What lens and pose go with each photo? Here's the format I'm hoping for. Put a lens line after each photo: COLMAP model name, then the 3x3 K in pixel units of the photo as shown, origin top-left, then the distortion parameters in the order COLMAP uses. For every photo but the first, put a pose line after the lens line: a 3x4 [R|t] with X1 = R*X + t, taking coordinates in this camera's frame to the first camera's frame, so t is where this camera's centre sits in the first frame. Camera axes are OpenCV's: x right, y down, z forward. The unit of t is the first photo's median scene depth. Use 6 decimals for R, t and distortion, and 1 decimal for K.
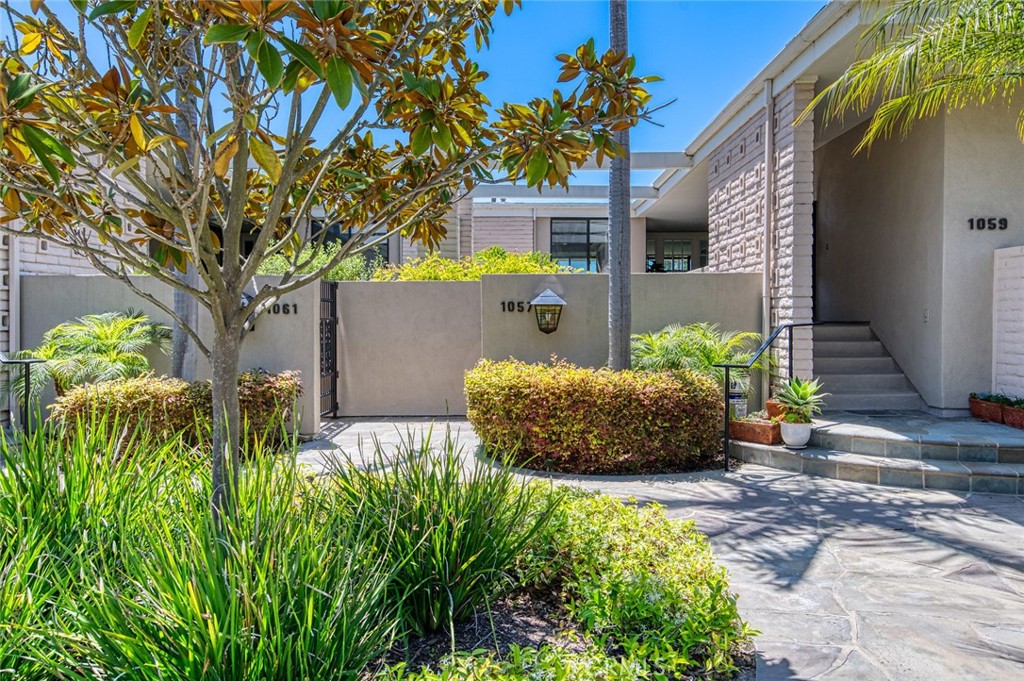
lens RADIAL K [[693.5, 0, 511.4], [0, 693.5, 336.5], [0, 0, 1]] dist [0.001047, 0.000348]
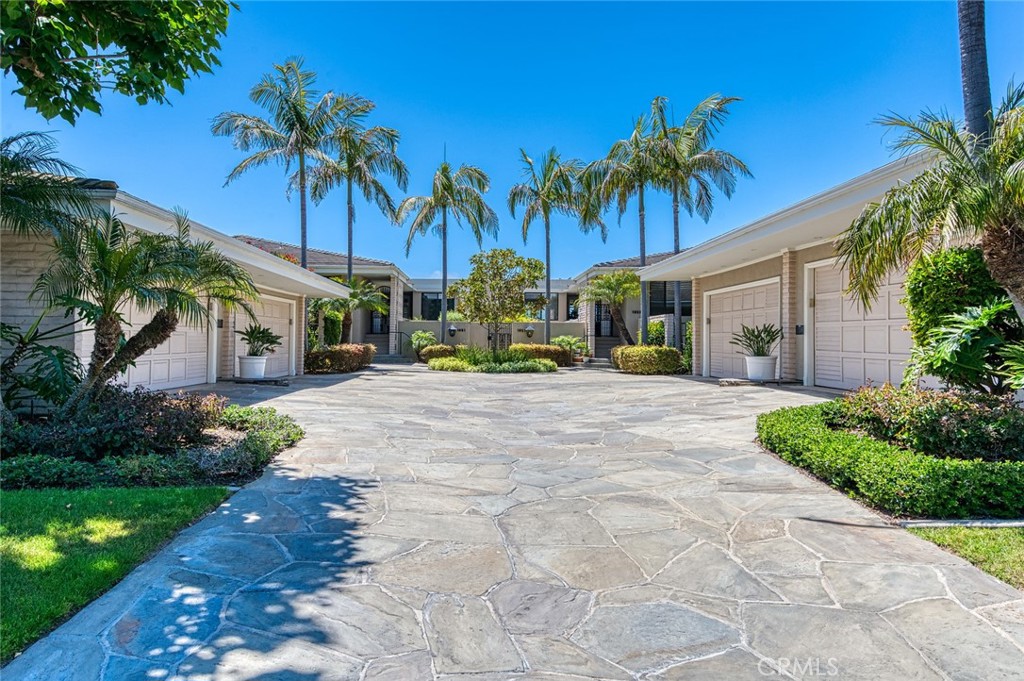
lens RADIAL K [[771.4, 0, 511.7], [0, 771.4, 340.1], [0, 0, 1]] dist [0.000014, -0.000039]
pose [[0.995365, 0.013980, 0.095149, -0.500044], [-0.011145, 0.999480, -0.030253, 0.157410], [-0.095523, 0.029052, 0.995003, -3.601739]]
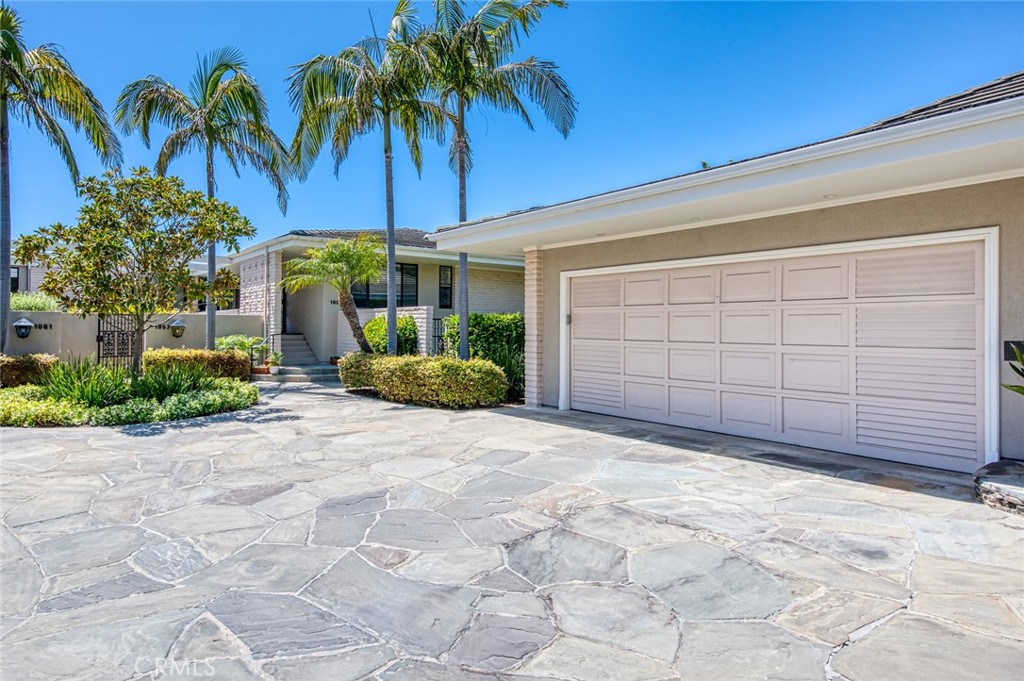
lens RADIAL K [[589.2, 0, 509.2], [0, 589.2, 339.6], [0, 0, 1]] dist [-0.005614, -0.002478]
pose [[0.745560, 0.000652, 0.666438, -0.509624], [0.005359, 0.999961, -0.006974, 0.026649], [-0.666417, 0.008771, 0.745528, -1.509505]]
